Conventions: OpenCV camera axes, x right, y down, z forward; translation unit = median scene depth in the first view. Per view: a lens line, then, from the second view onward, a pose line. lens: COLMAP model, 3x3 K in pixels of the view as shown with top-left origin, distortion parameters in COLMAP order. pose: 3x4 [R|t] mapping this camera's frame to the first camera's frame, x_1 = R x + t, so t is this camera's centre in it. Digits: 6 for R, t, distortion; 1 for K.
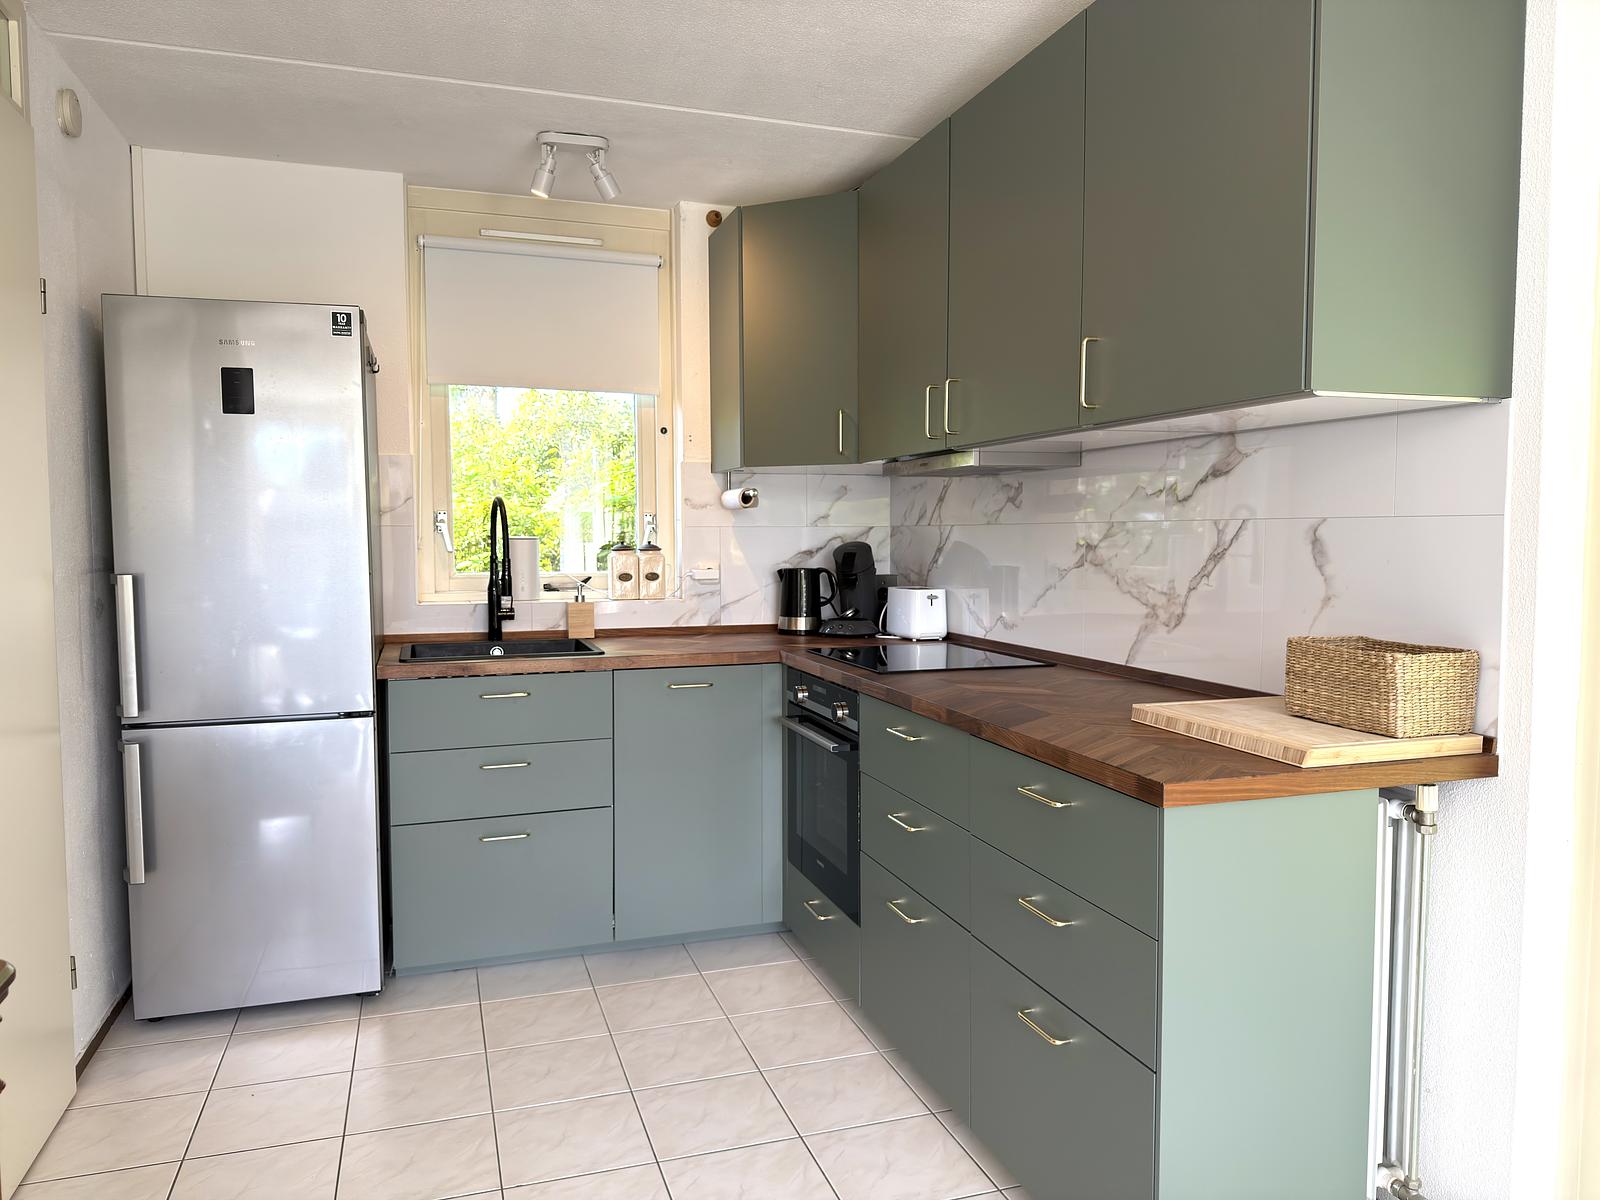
lens RADIAL K [[1138.6, 0, 791.9], [0, 1138.6, 627.9], [0, 0, 1]] dist [0.054767, -0.070499]
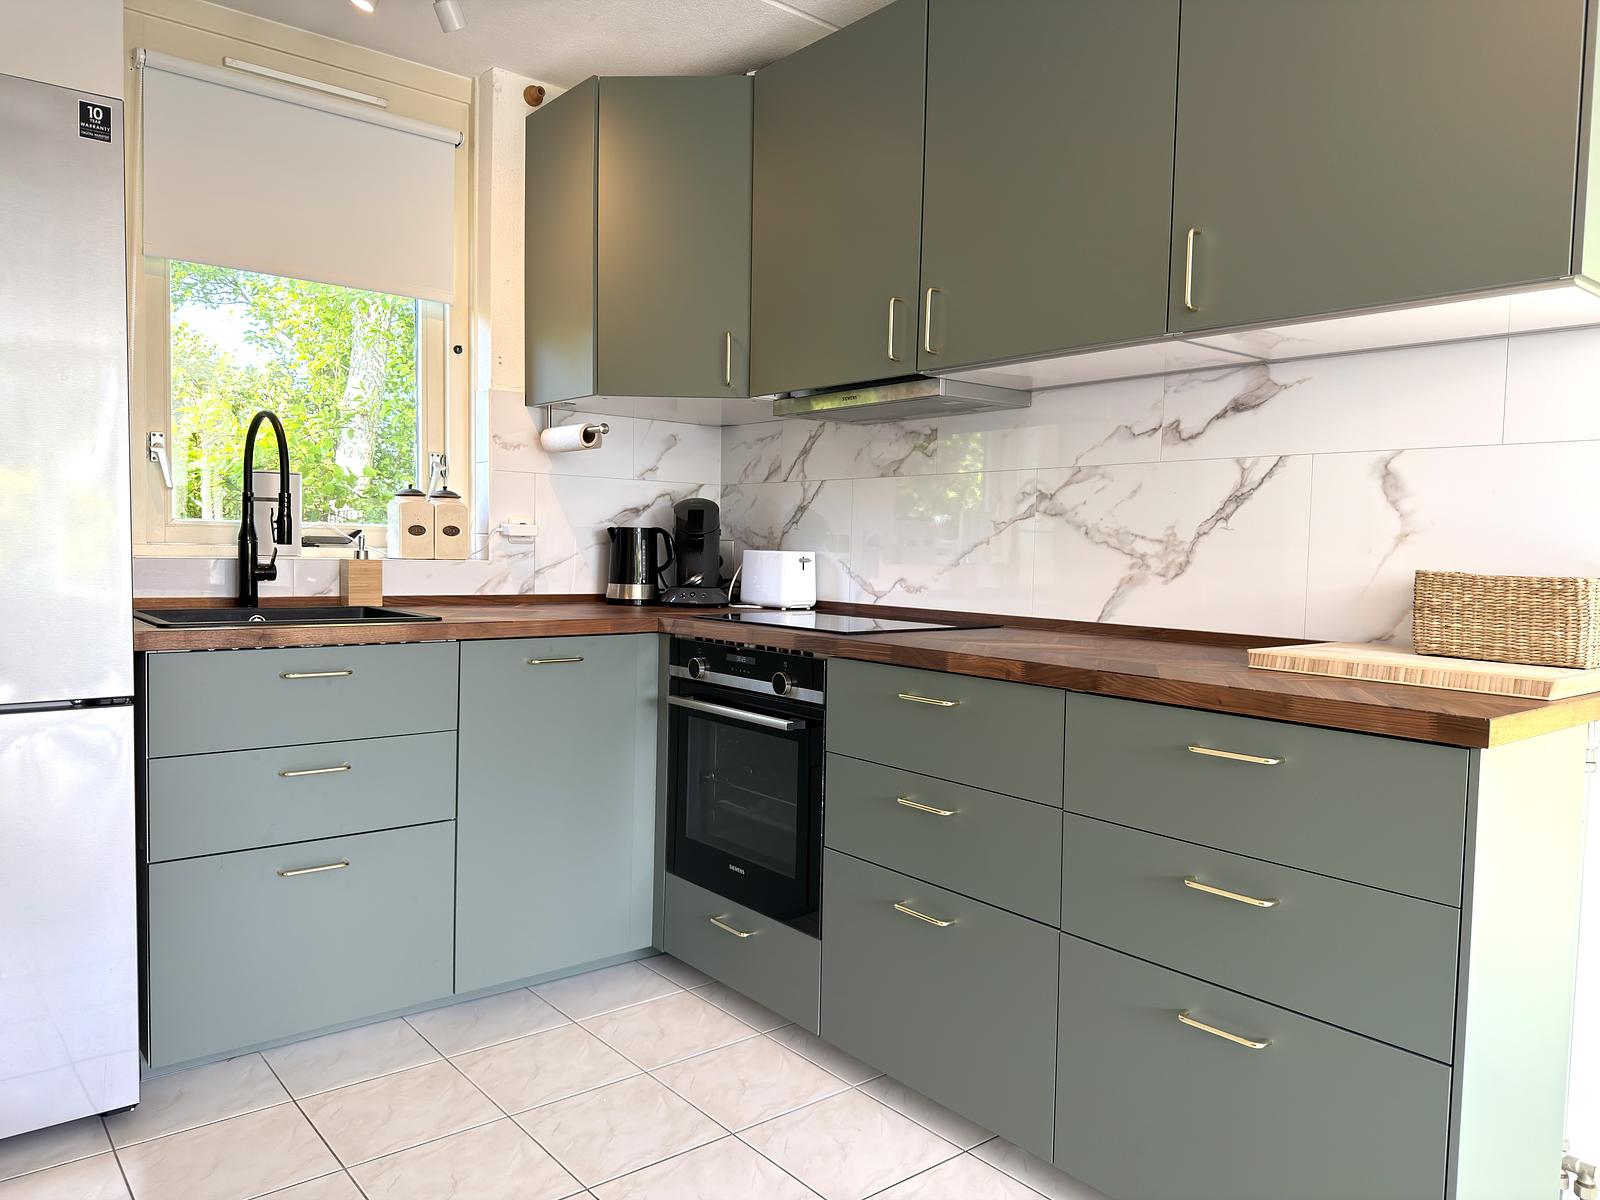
lens RADIAL K [[1138.6, 0, 801.4], [0, 1138.6, 625.3], [0, 0, 1]] dist [0.054767, -0.070499]
pose [[0.932589, -0.001725, 0.360936, -0.227619], [0.005562, 0.999939, -0.009591, 0.037135], [-0.360897, 0.010952, 0.932541, 0.204037]]
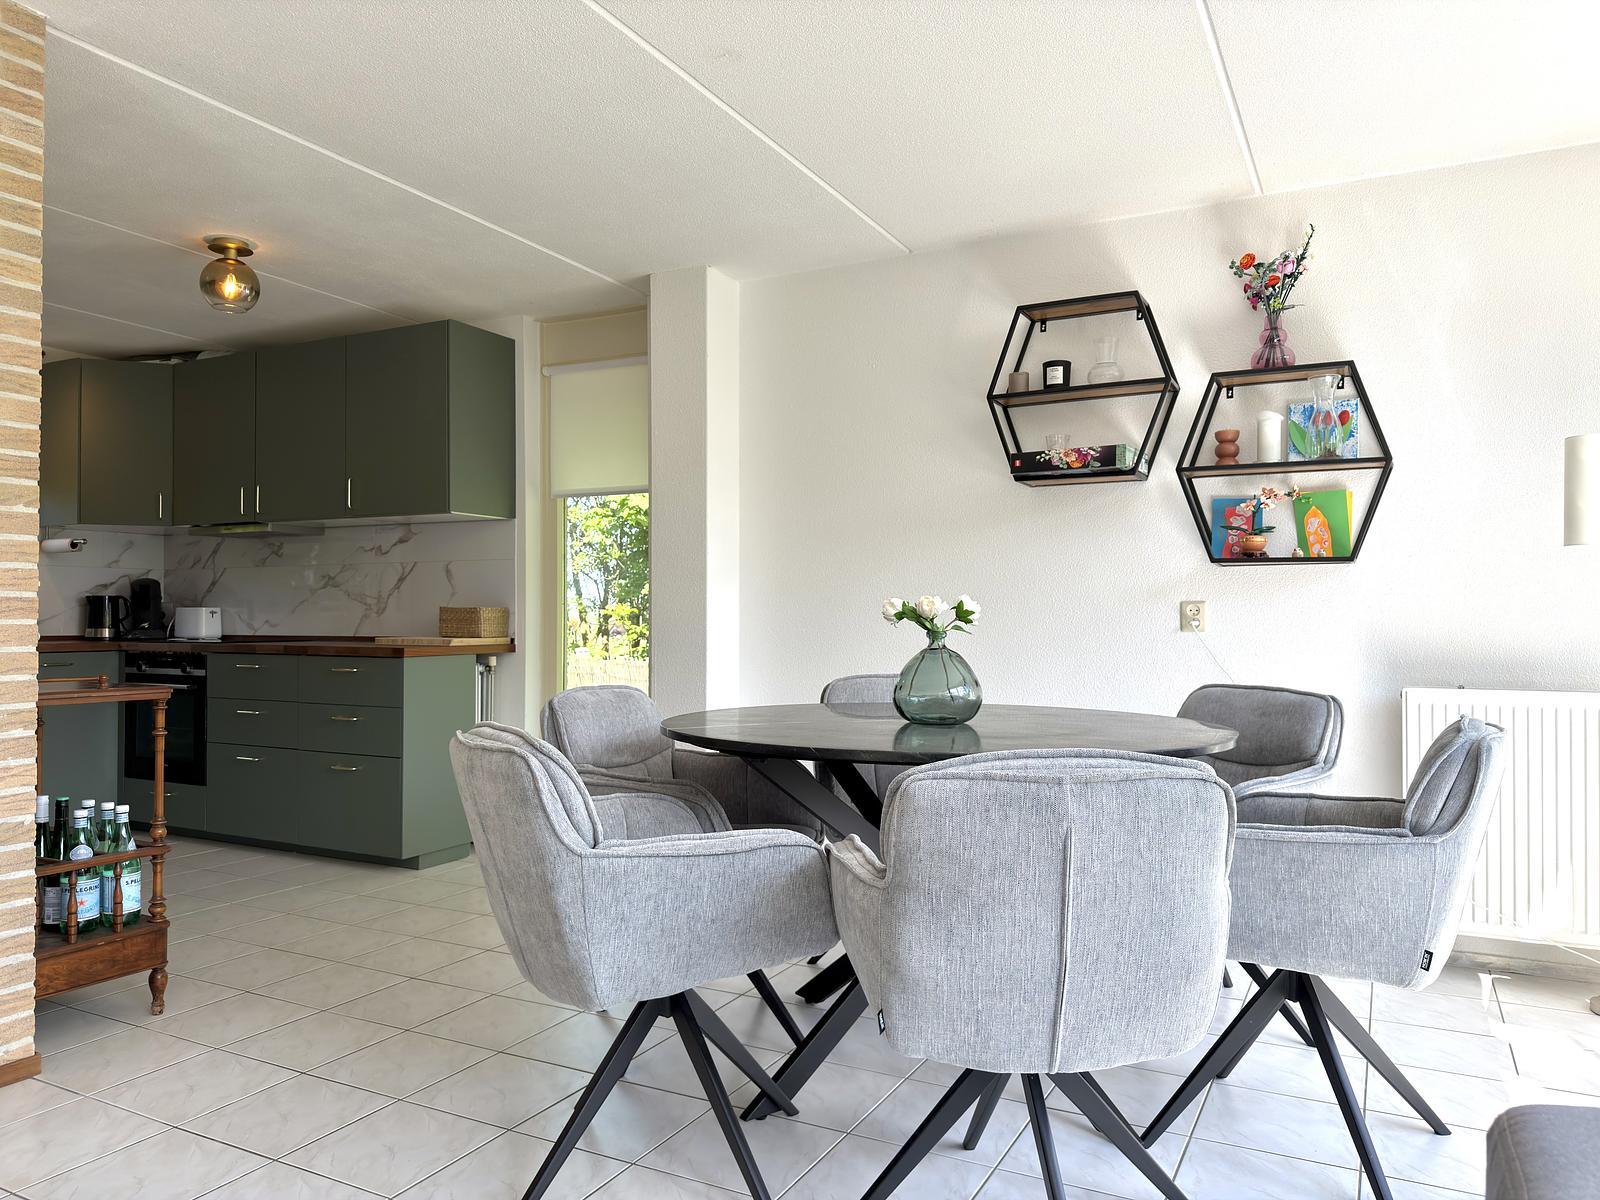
lens RADIAL K [[1138.6, 0, 797.3], [0, 1138.6, 608.0], [0, 0, 1]] dist [0.054767, -0.070499]
pose [[0.724604, 0.011467, 0.689070, -0.453294], [0.053722, 0.995879, -0.073064, 0.148576], [-0.687069, 0.089961, 0.721002, -0.835834]]
